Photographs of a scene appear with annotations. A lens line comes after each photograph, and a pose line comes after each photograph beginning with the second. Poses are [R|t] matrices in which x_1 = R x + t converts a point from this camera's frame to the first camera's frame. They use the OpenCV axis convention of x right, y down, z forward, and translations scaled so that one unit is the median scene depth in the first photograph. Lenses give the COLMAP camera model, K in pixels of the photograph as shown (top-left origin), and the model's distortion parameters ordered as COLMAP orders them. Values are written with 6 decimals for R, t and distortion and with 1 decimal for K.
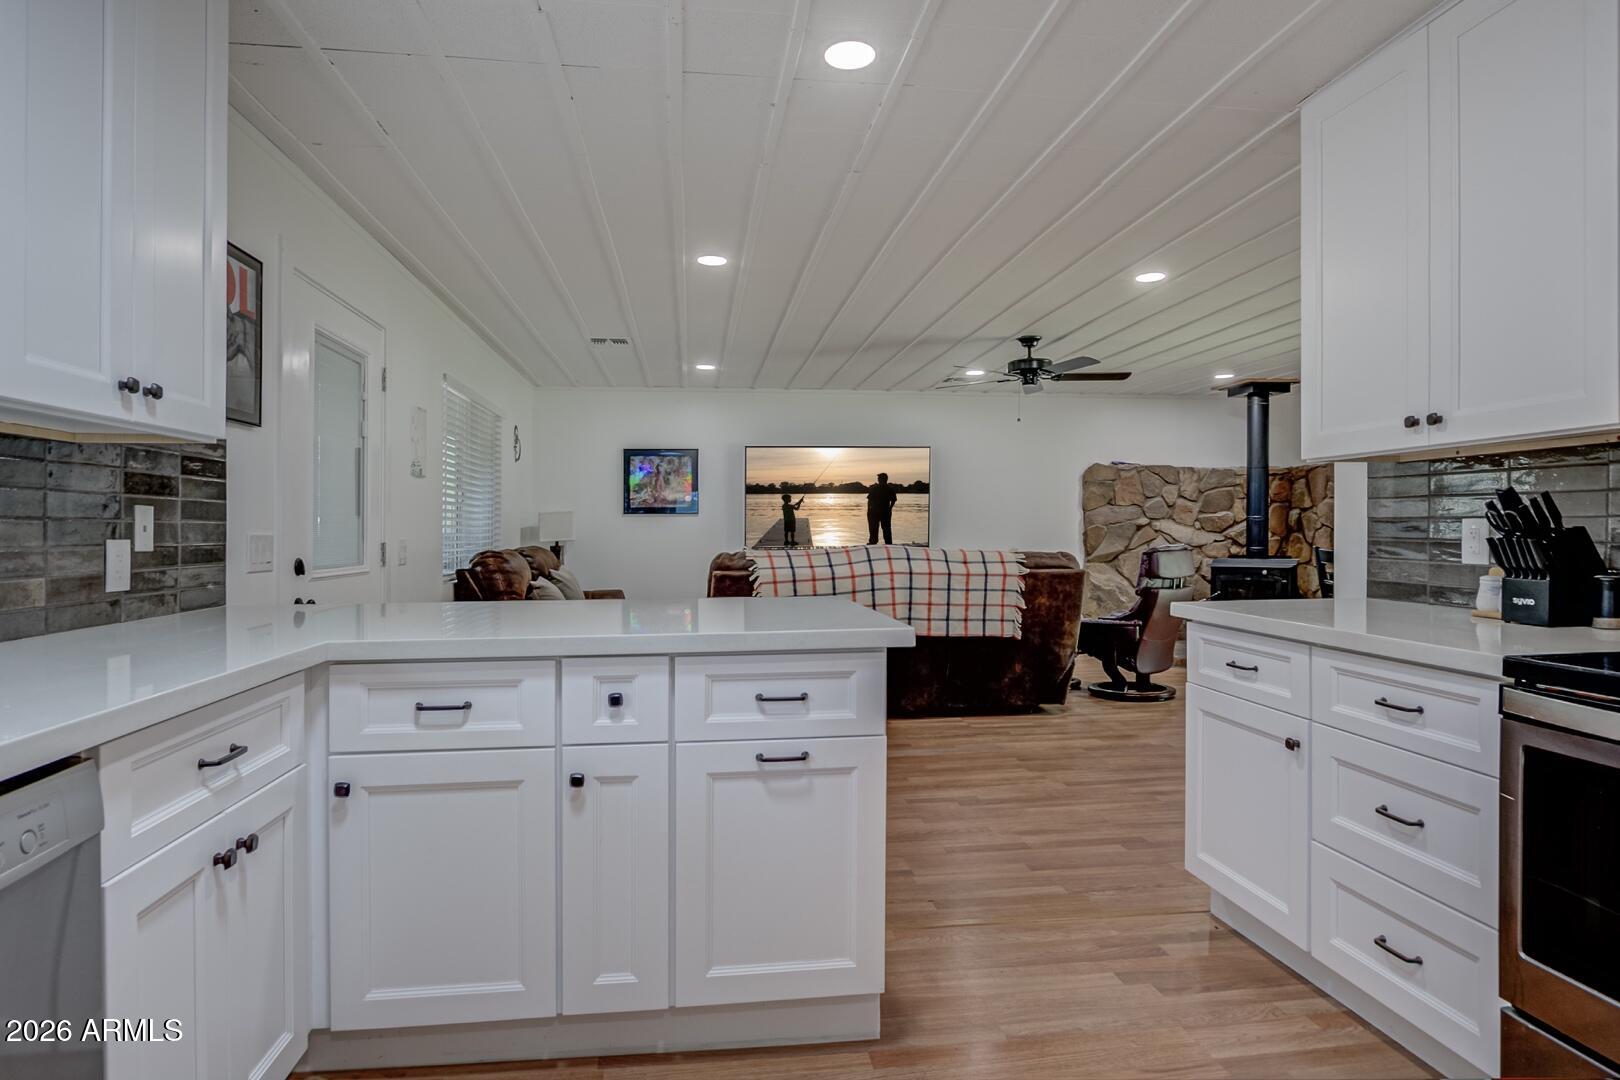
lens RADIAL K [[885.1, 0, 804.7], [0, 885.1, 524.1], [0, 0, 1]] dist [-0.012285, -0.000473]
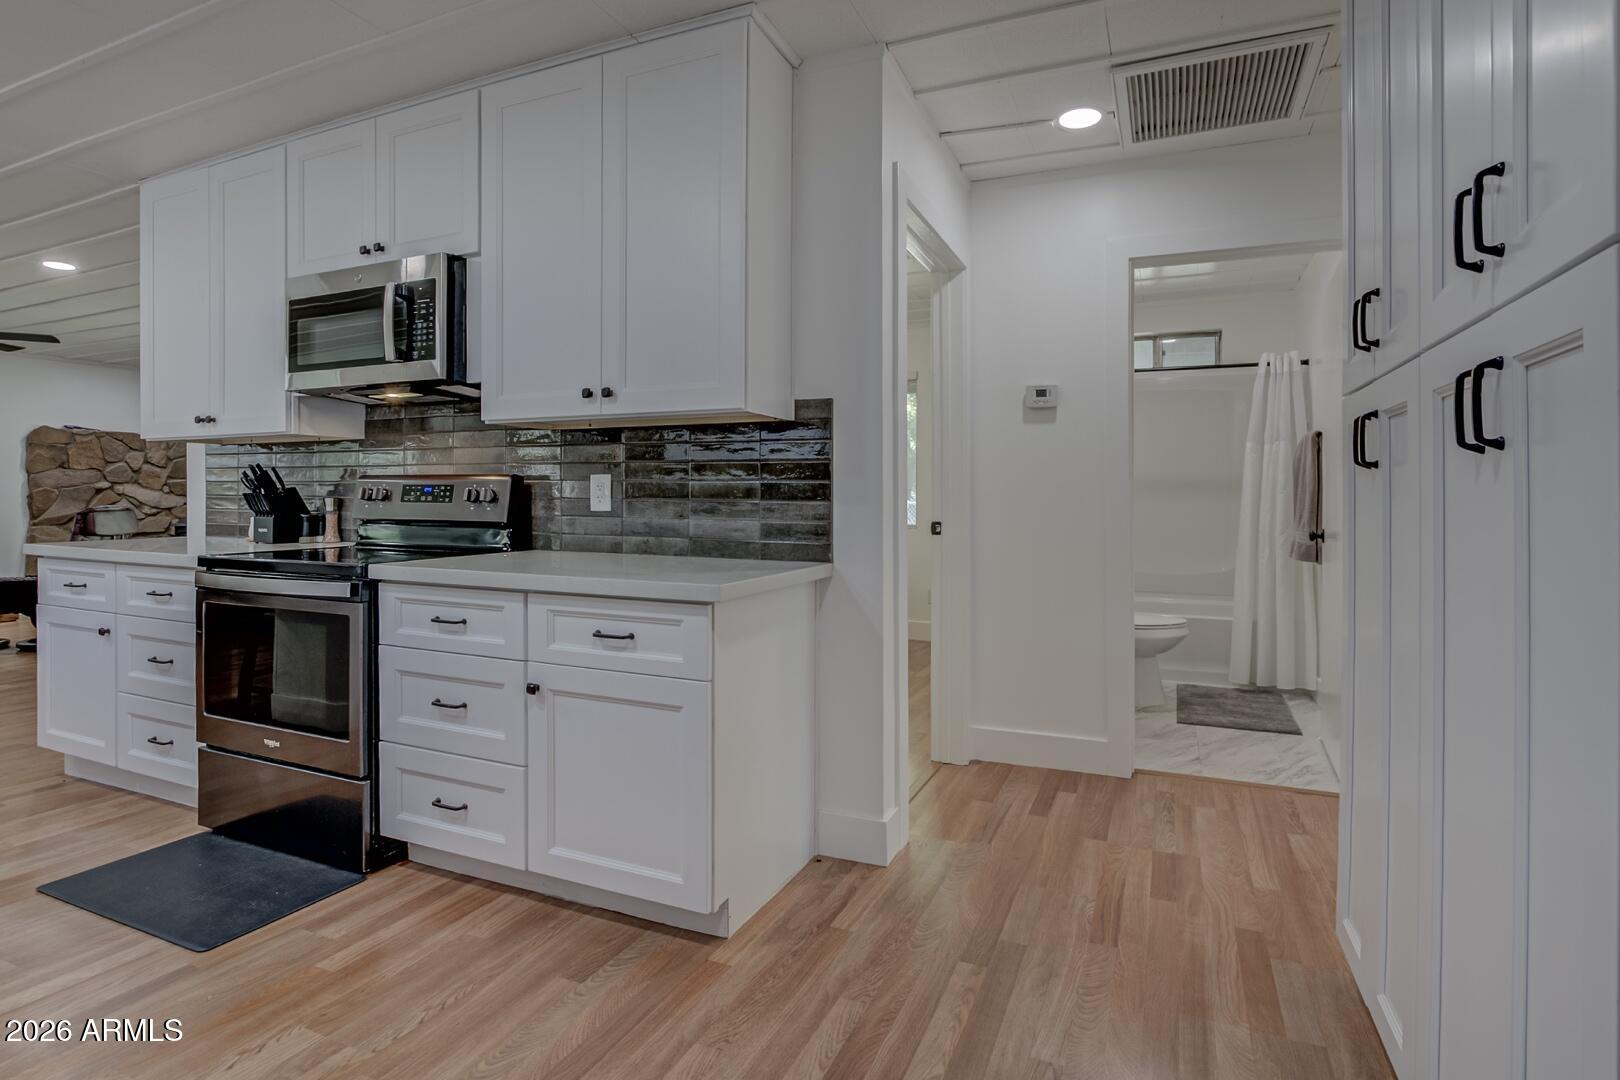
lens RADIAL K [[820.0, 0, 795.5], [0, 820.0, 527.8], [0, 0, 1]] dist [-0.001707, -0.000976]
pose [[0.540845, -0.024116, 0.840777, 0.010150], [-0.010602, 0.999314, 0.035484, 0.004850], [-0.841056, -0.028106, 0.540218, -0.233397]]
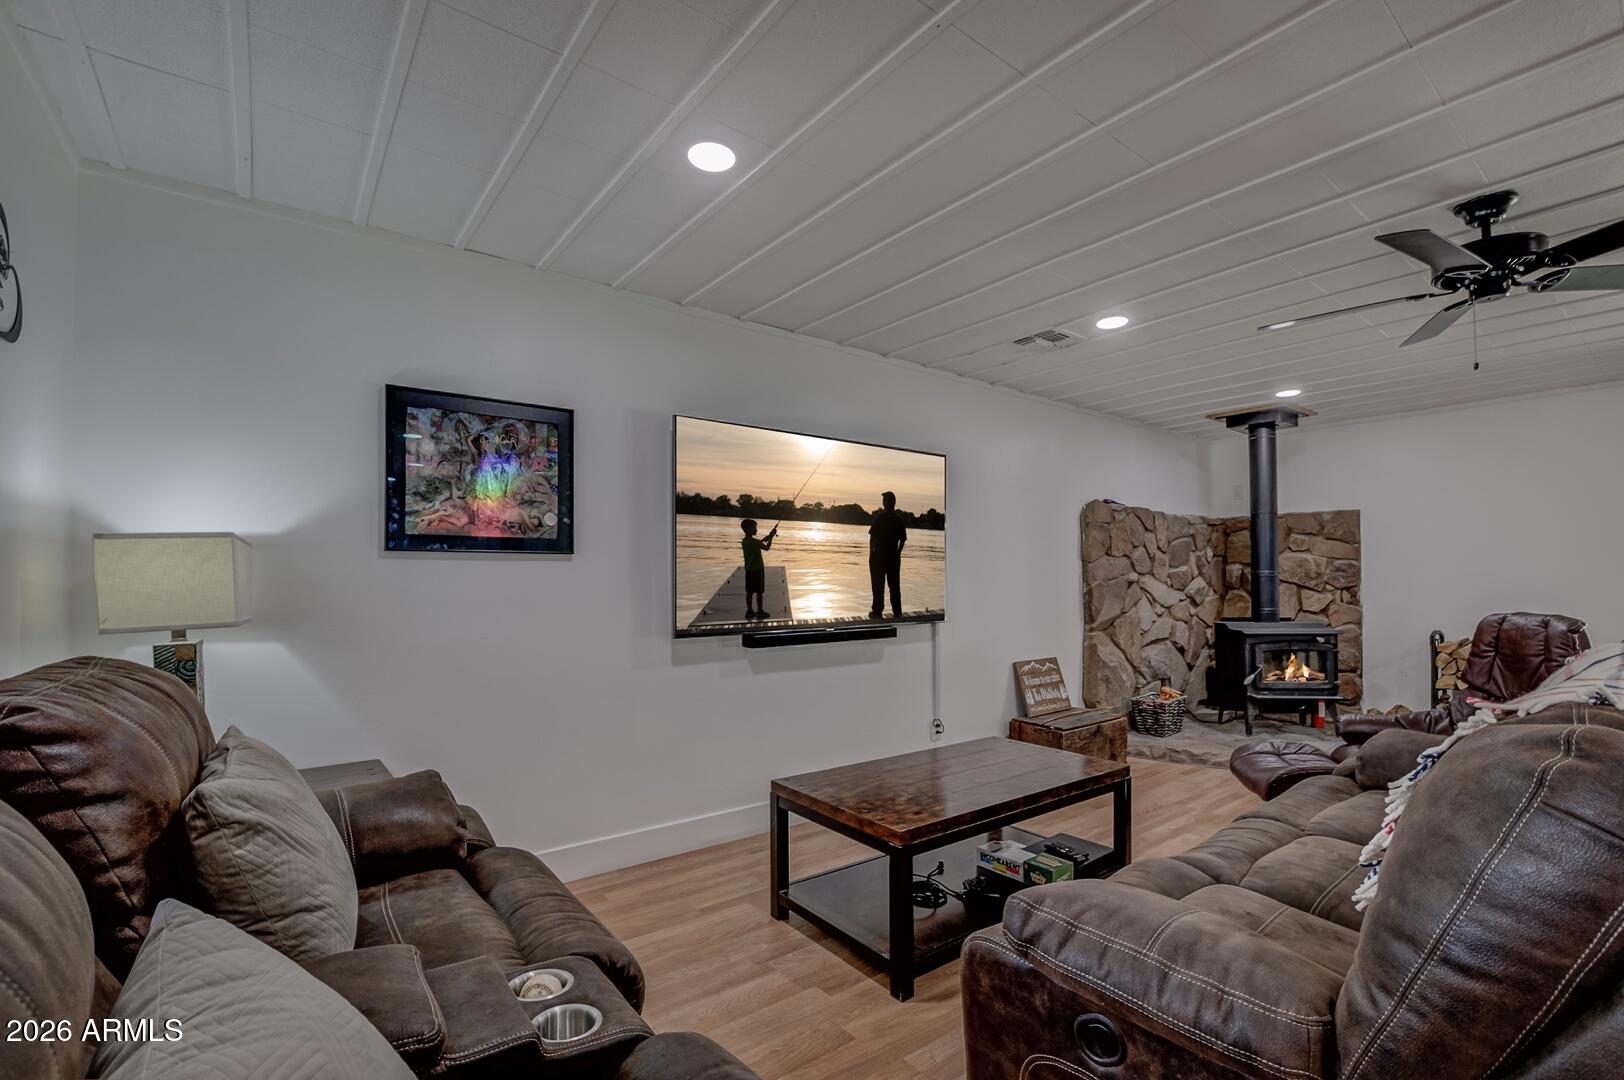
lens RADIAL K [[726.6, 0, 828.3], [0, 726.6, 581.6], [0, 0, 1]] dist [-0.032083, -0.000012]
pose [[0.873795, 0.002089, 0.486291, -0.183601], [-0.000761, 0.999995, -0.002928, 0.003500], [-0.486295, 0.002188, 0.873792, 0.611052]]
